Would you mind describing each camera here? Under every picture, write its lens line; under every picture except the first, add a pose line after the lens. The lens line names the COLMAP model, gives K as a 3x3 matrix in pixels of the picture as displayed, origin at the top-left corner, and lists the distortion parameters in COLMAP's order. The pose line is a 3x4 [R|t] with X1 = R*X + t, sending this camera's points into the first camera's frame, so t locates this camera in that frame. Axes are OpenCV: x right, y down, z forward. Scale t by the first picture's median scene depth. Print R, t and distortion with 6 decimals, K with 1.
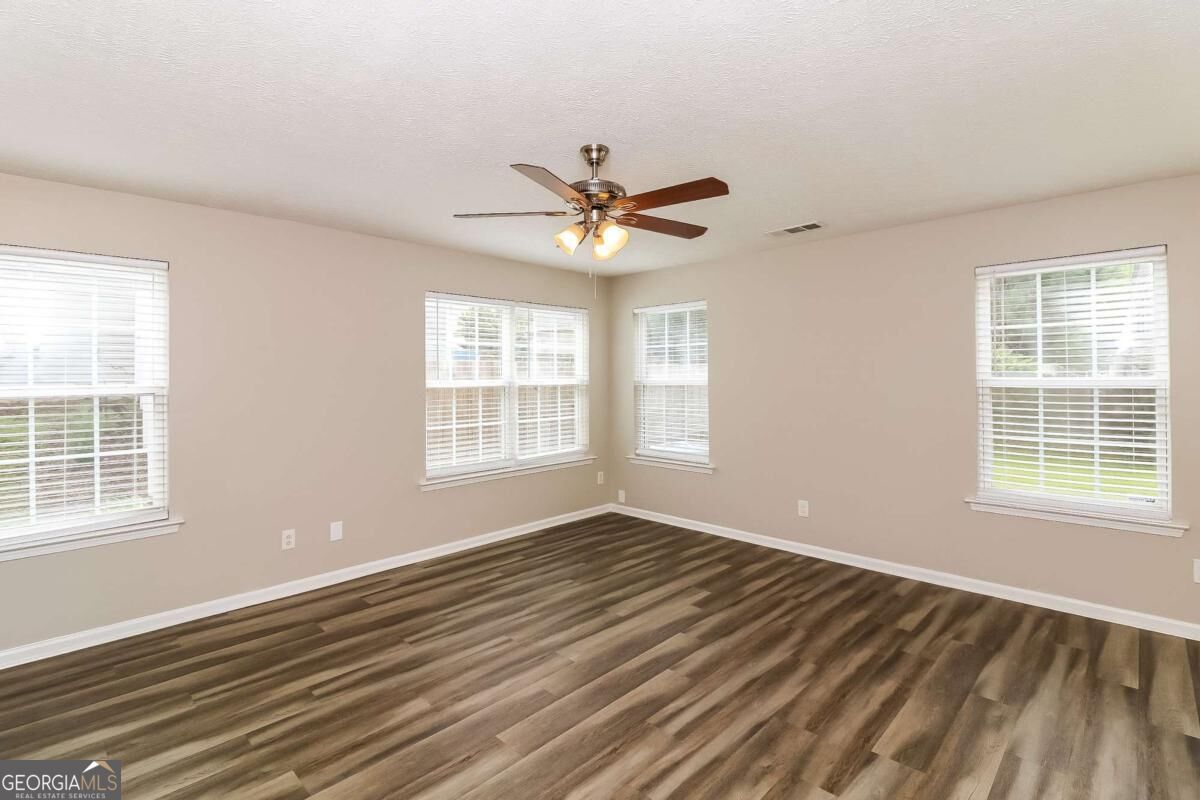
lens RADIAL K [[578.4, 0, 599.1], [0, 578.4, 366.0], [0, 0, 1]] dist [-0.001180, -0.000176]
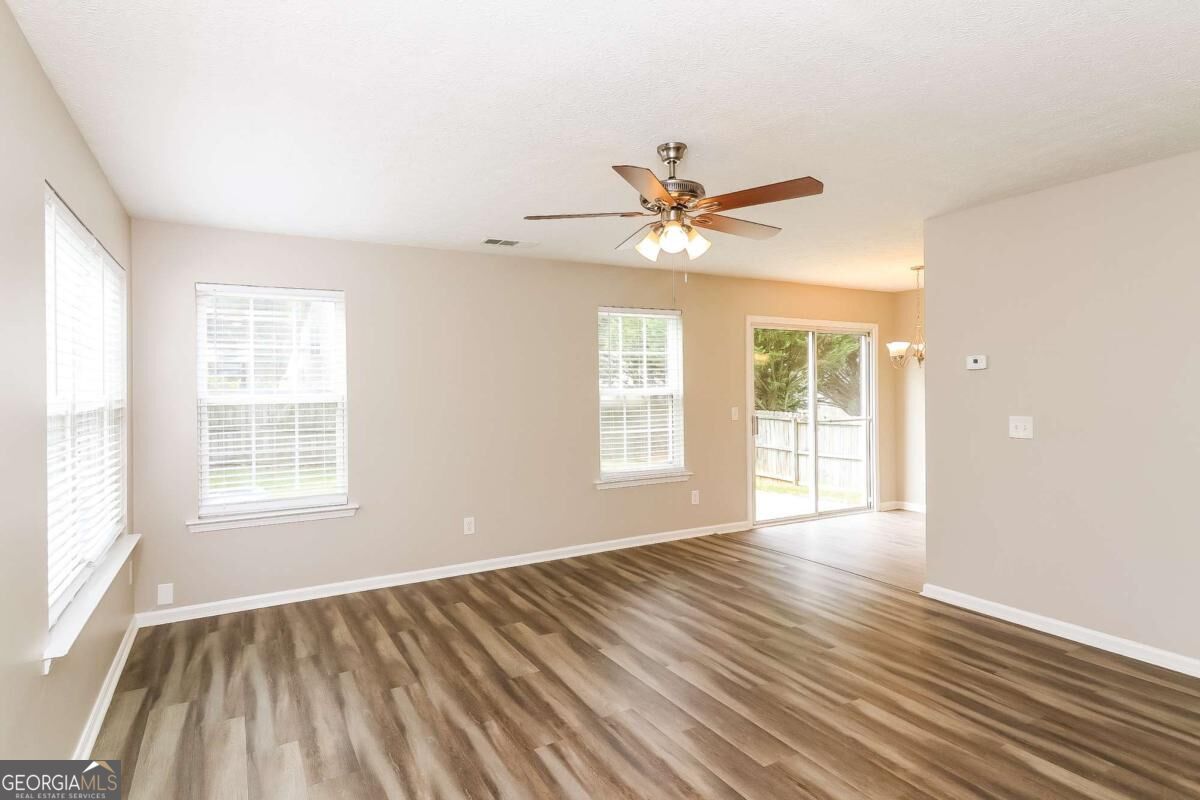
lens RADIAL K [[656.0, 0, 599.1], [0, 656.0, 385.2], [0, 0, 1]] dist [0.023765, -0.000270]
pose [[0.259390, 0.002006, 0.965770, -0.866858], [-0.005440, 0.999985, -0.000616, 0.009963], [-0.965757, -0.005094, 0.259397, 0.653626]]
